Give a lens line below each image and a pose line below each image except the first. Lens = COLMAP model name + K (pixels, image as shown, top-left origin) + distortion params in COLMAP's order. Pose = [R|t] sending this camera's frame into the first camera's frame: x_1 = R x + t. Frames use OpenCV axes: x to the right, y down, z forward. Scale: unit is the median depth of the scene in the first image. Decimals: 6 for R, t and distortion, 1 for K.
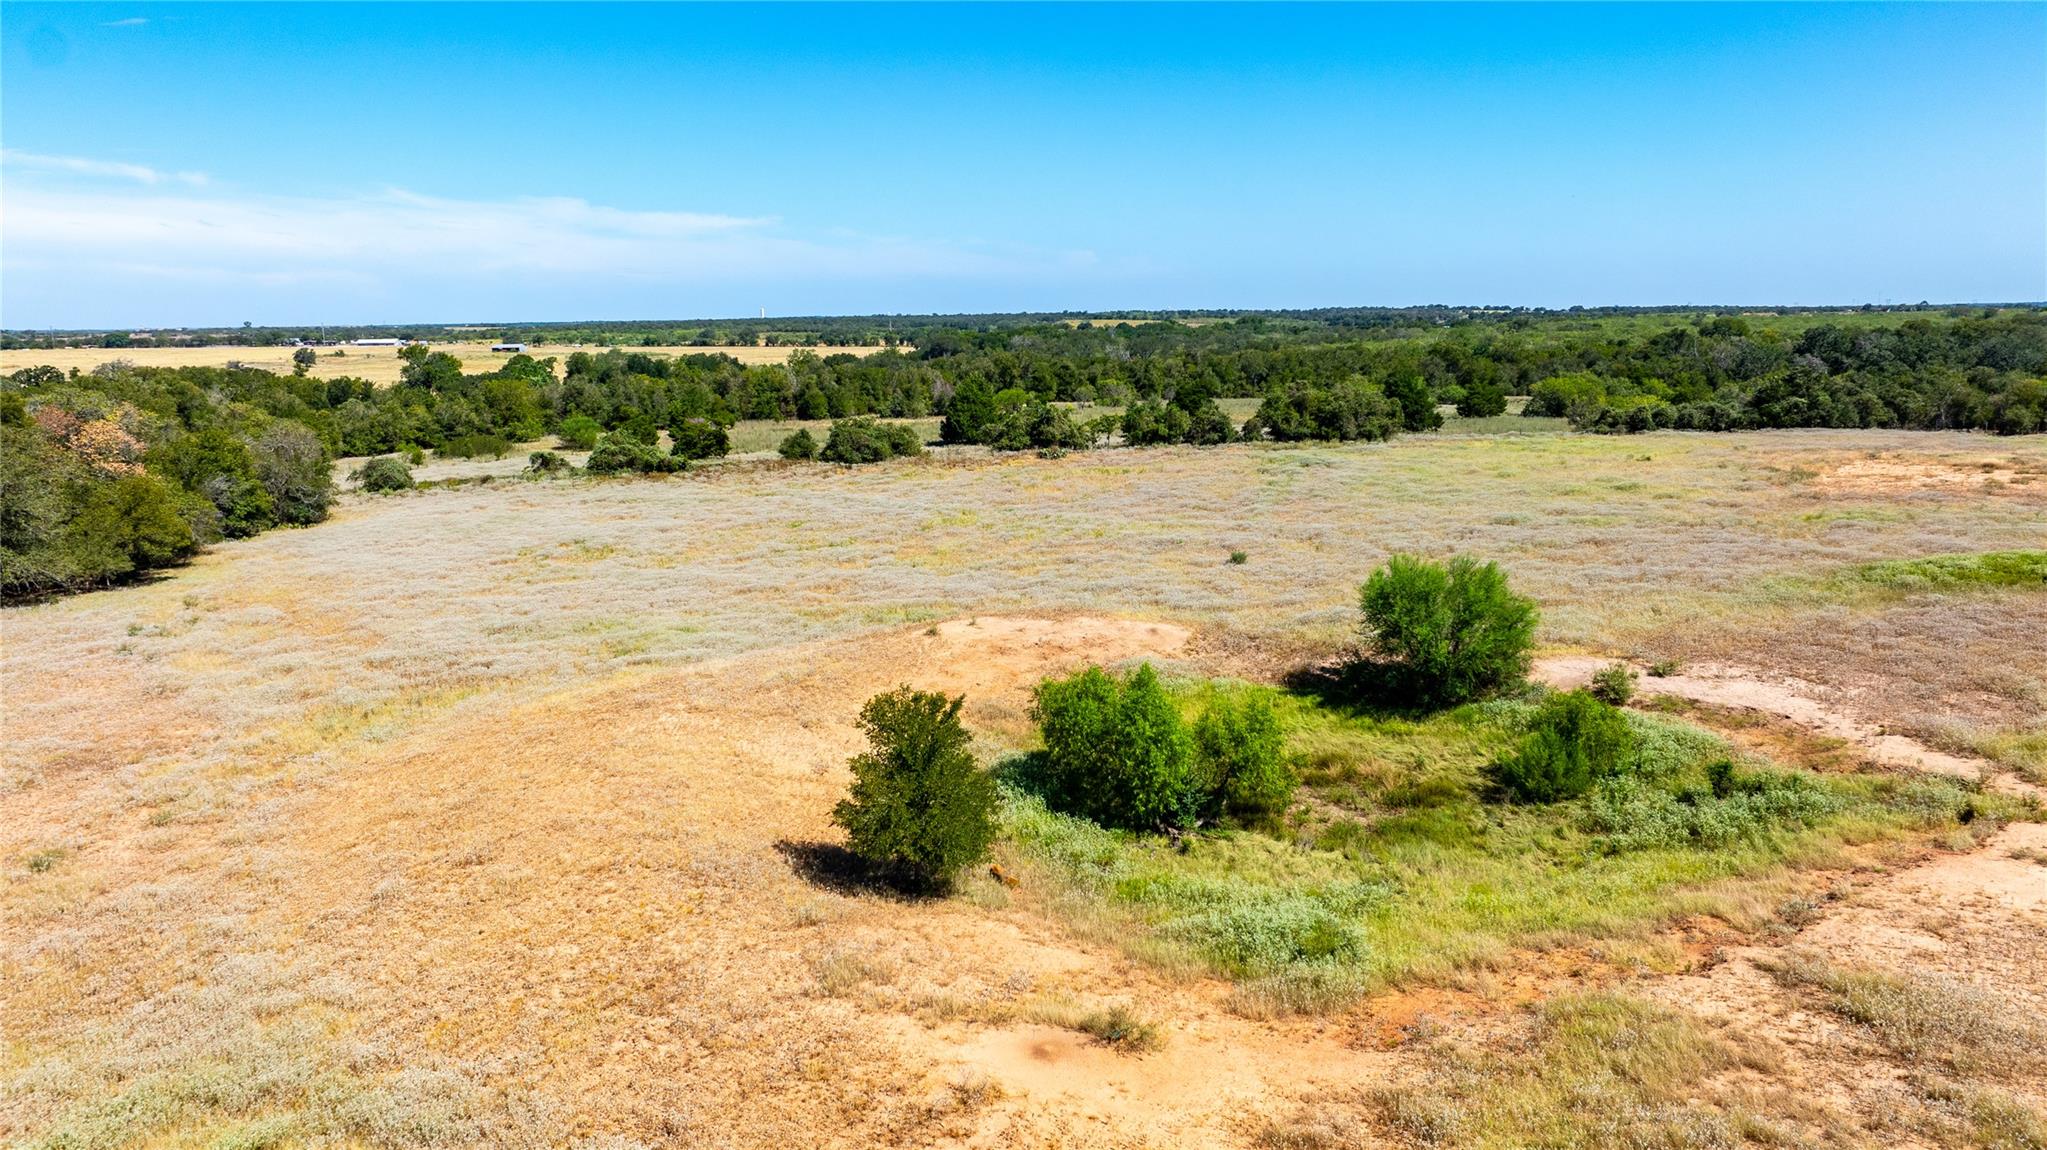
lens RADIAL K [[1432.2, 0, 1023.5], [0, 1432.2, 575.0], [0, 0, 1]] dist [0.008552, -0.070673]
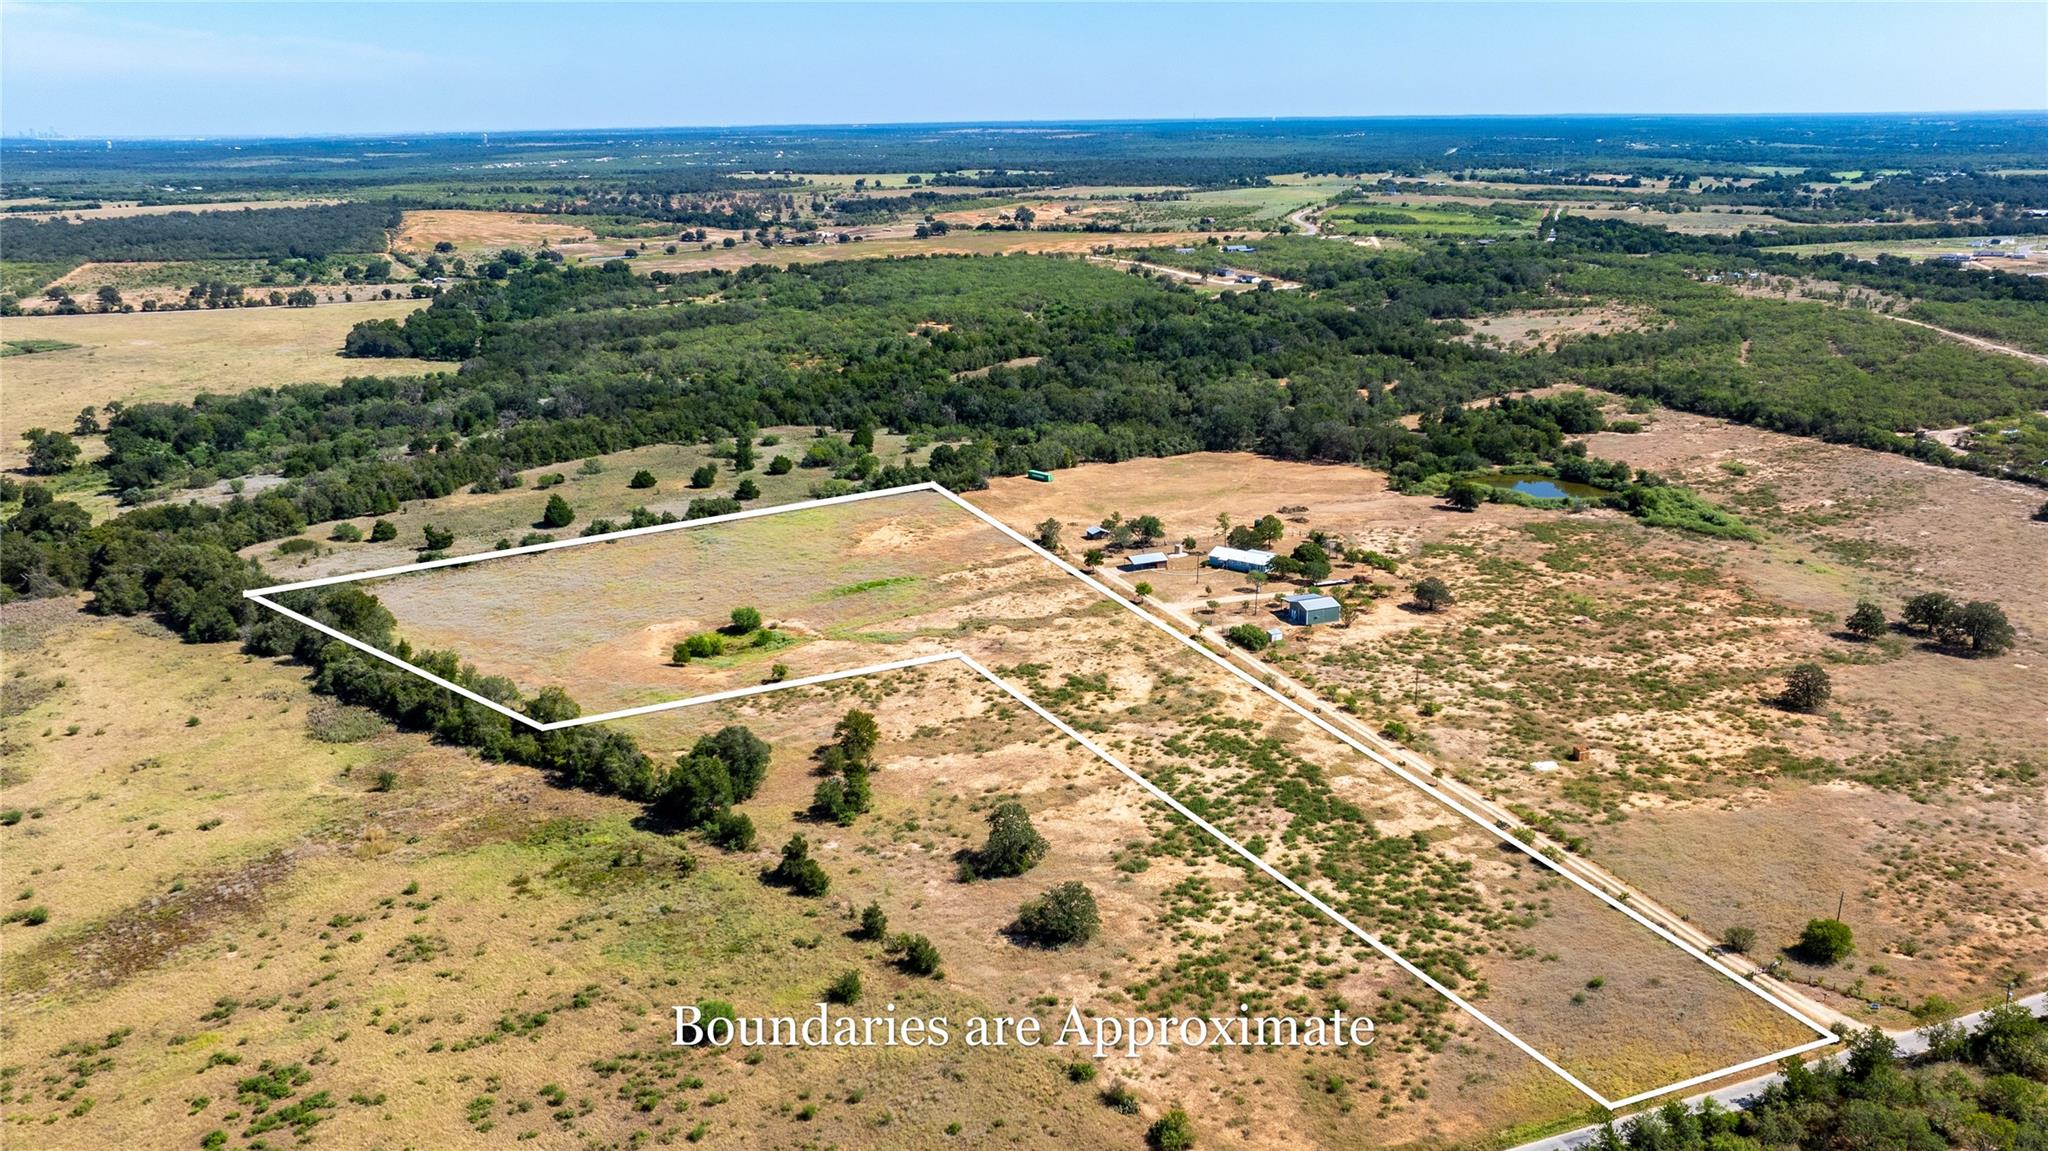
lens RADIAL K [[1642.5, 0, 1072.8], [0, 1642.5, 582.0], [0, 0, 1]] dist [-0.005016, -0.056953]
pose [[0.904207, -0.118354, 0.410368, -0.443877], [0.076747, 0.990223, 0.116484, -0.285184], [-0.420142, -0.073831, 0.904450, -2.024156]]
